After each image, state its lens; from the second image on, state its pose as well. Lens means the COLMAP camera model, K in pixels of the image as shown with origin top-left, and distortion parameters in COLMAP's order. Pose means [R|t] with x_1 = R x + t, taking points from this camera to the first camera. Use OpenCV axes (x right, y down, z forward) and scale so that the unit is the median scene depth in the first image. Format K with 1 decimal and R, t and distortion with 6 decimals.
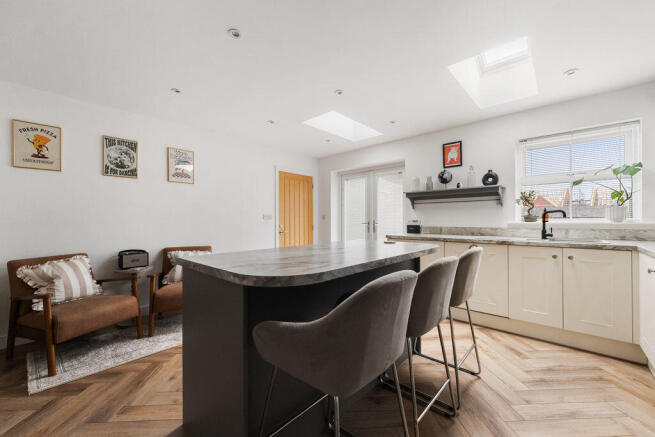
lens RADIAL K [[260.7, 0, 328.7], [0, 260.7, 217.6], [0, 0, 1]] dist [0.000596, -0.000166]
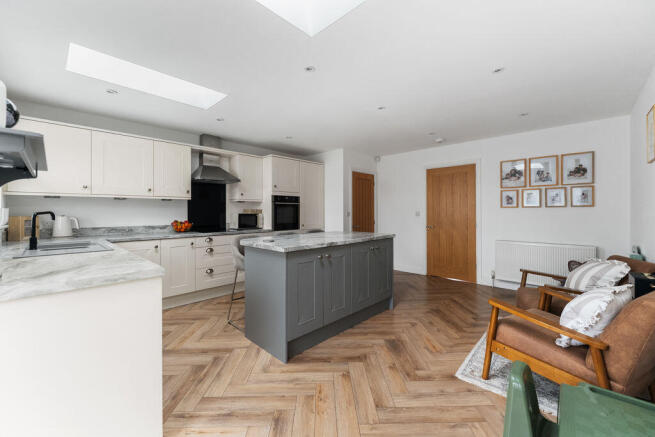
lens RADIAL K [[262.9, 0, 329.8], [0, 262.9, 209.1], [0, 0, 1]] dist [0.000265, 0.000042]
pose [[-0.999639, 0.007667, 0.025757, -0.033436], [0.007160, 0.999780, -0.019706, -0.010889], [-0.025903, -0.019515, -0.999474, 1.483692]]
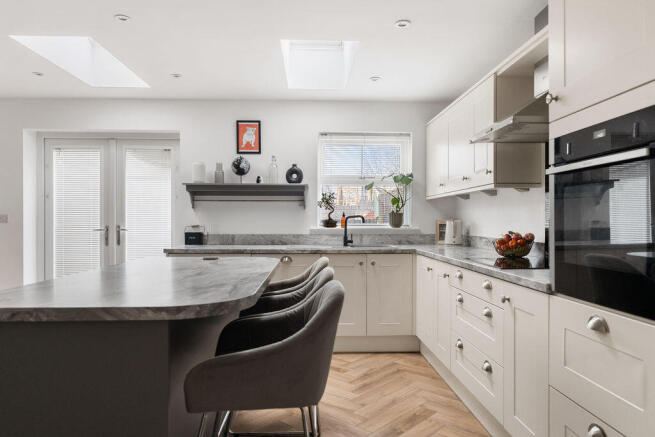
lens RADIAL K [[443.9, 0, 327.0], [0, 443.9, 221.8], [0, 0, 1]] dist [0.002495, 0.001142]
pose [[0.714487, 0.002106, 0.699645, -0.280328], [-0.010039, 0.999923, 0.007242, -0.012838], [-0.699577, -0.012198, 0.714454, -0.070063]]
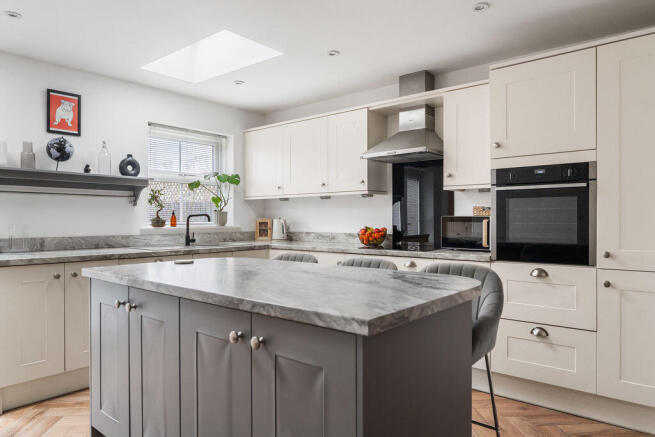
lens RADIAL K [[436.5, 0, 327.5], [0, 436.5, 218.5], [0, 0, 1]] dist [0.004941, 0.001427]
pose [[-0.031807, 0.006141, 0.999475, -0.582008], [-0.007039, 0.999955, -0.006368, -0.003709], [-0.999469, -0.007238, -0.031763, 0.490577]]
